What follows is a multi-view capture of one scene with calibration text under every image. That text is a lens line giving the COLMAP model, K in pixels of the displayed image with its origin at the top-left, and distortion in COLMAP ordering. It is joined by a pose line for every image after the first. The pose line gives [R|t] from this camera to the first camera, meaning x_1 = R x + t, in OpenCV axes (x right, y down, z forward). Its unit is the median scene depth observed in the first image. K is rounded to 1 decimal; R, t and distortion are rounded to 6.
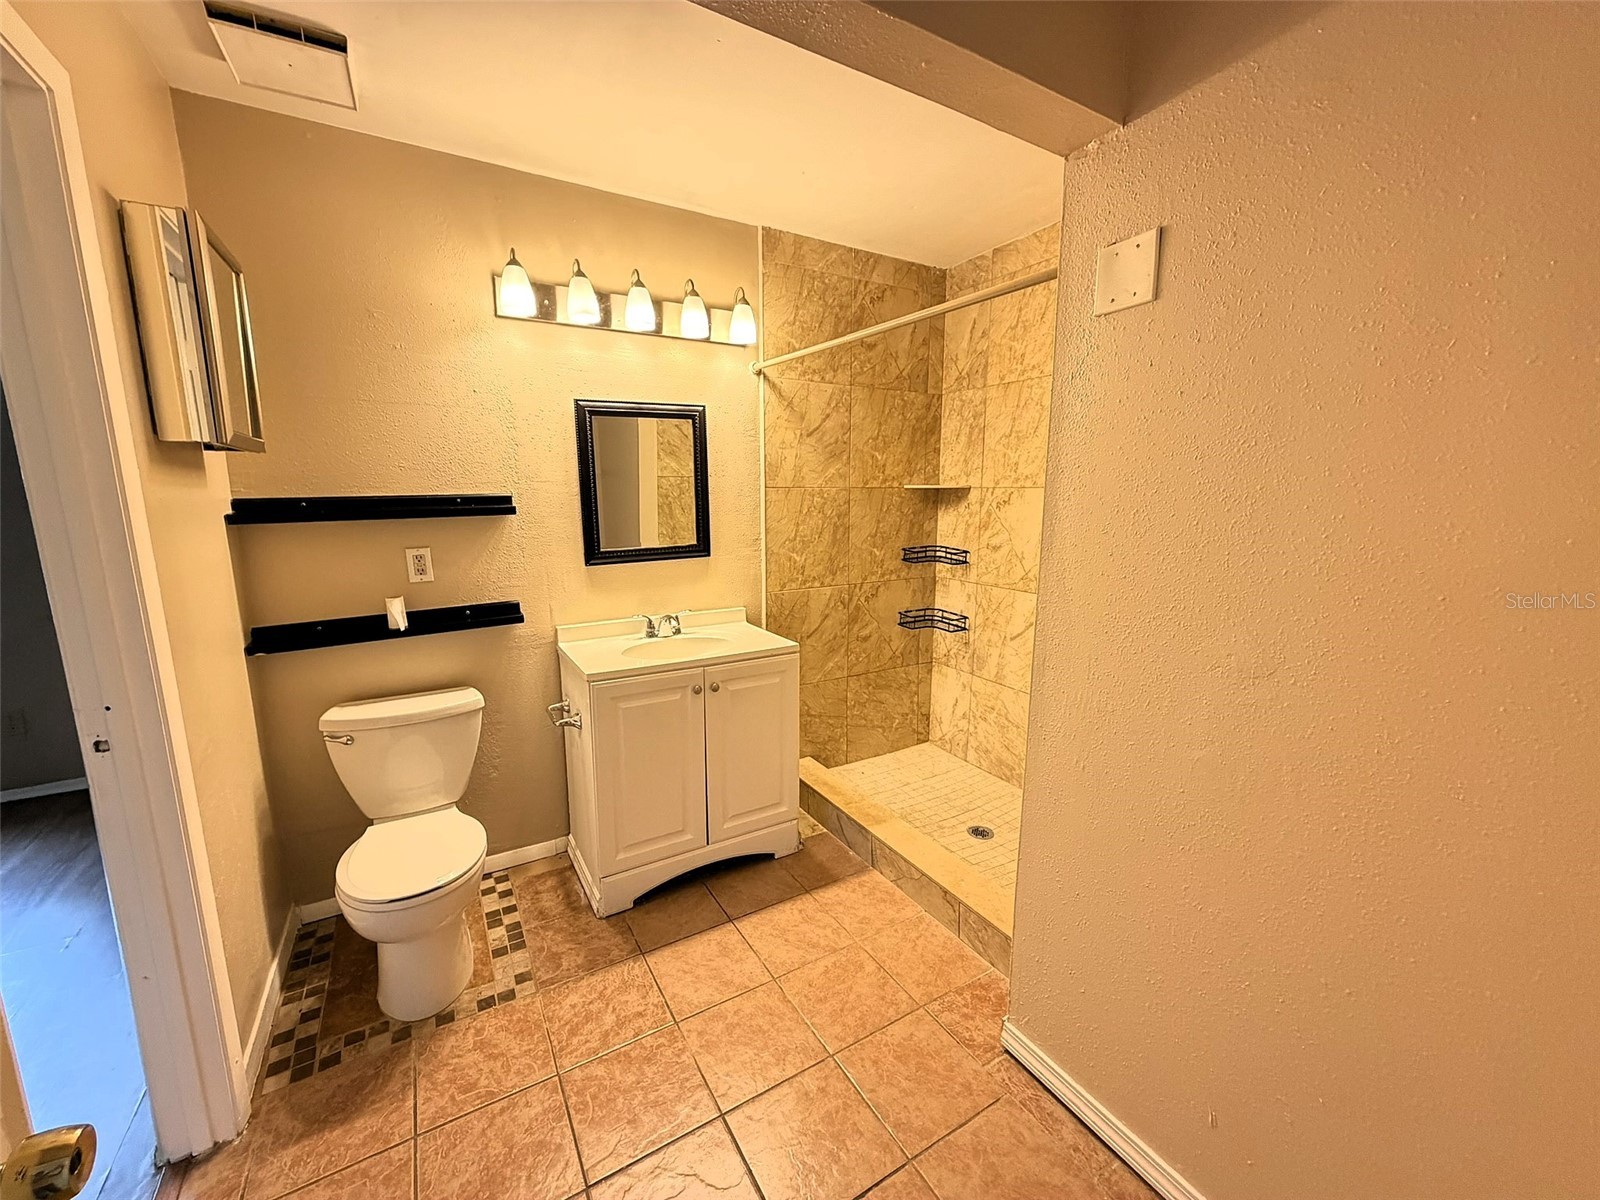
lens RADIAL K [[637.8, 0, 794.8], [0, 637.8, 599.5], [0, 0, 1]] dist [0.000818, -0.000163]
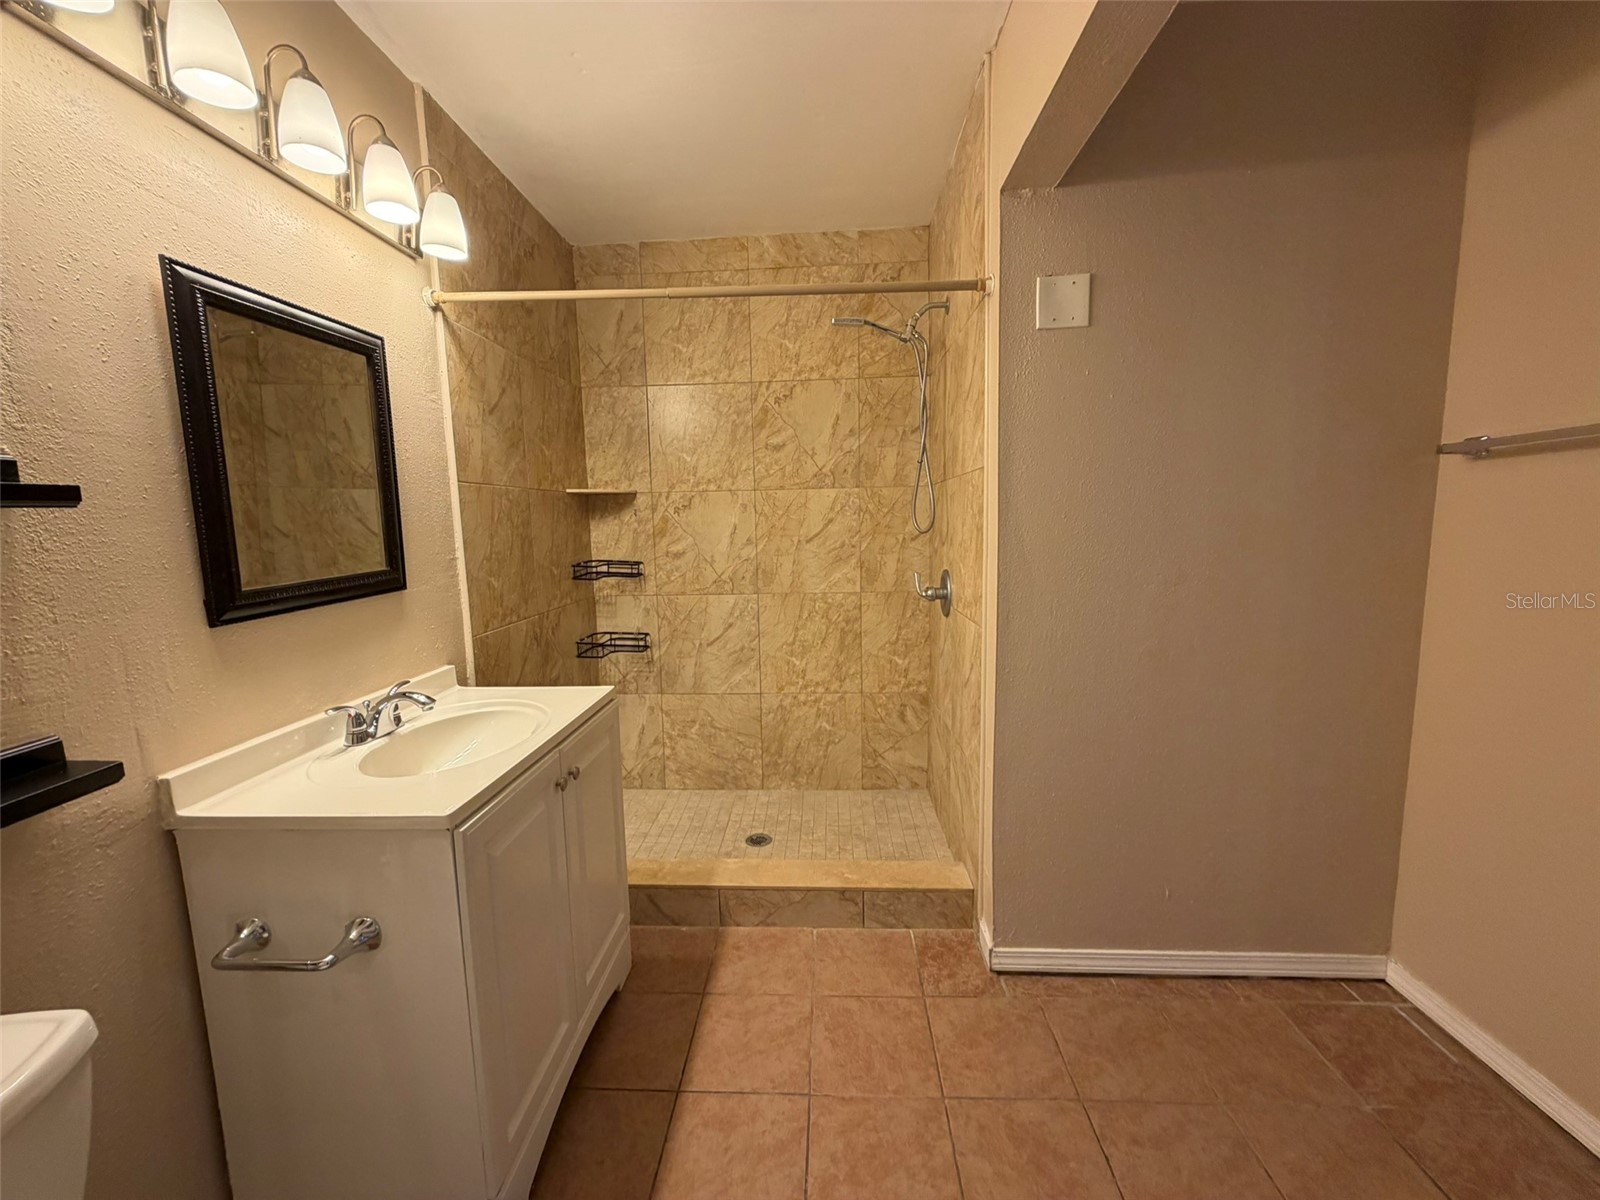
lens RADIAL K [[637.8, 0, 794.8], [0, 637.8, 599.5], [0, 0, 1]] dist [0.000818, -0.000163]
pose [[0.553600, -0.116059, 0.824656, -0.394942], [0.162392, 0.986277, 0.029790, -0.014665], [-0.816796, 0.117426, 0.564849, 0.328608]]
